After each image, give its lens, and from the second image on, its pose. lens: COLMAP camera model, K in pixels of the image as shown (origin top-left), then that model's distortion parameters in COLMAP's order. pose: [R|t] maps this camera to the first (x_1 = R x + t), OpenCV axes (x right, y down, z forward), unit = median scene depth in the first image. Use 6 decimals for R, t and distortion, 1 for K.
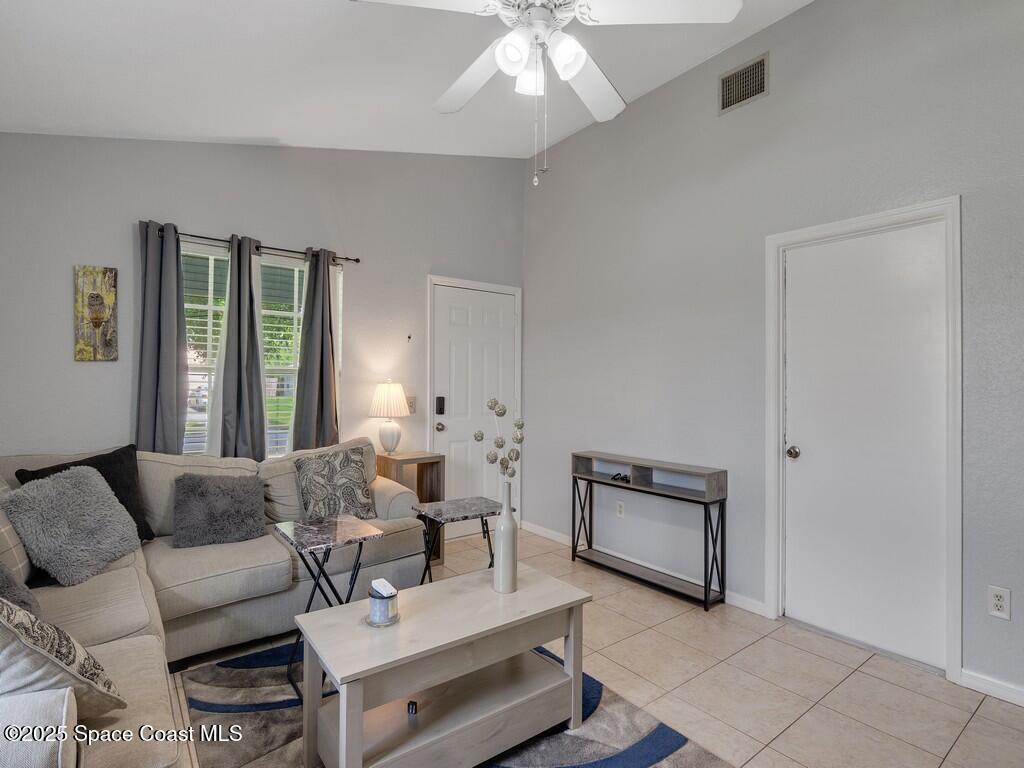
lens RADIAL K [[518.5, 0, 504.3], [0, 518.5, 376.9], [0, 0, 1]] dist [-0.010939, -0.001663]
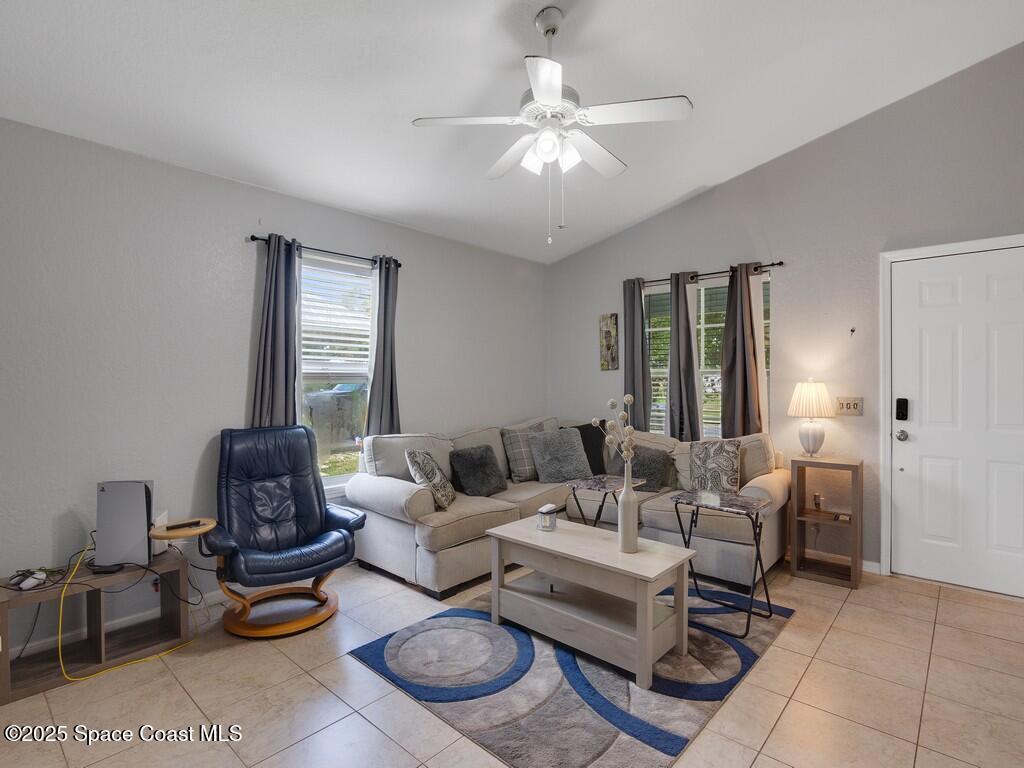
lens RADIAL K [[518.5, 0, 504.3], [0, 518.5, 382.2], [0, 0, 1]] dist [-0.010939, -0.001663]
pose [[0.186107, -0.008684, -0.982491, 0.745060], [0.010341, 0.999923, -0.006879, 0.015989], [0.982475, -0.008879, 0.186183, 0.320057]]
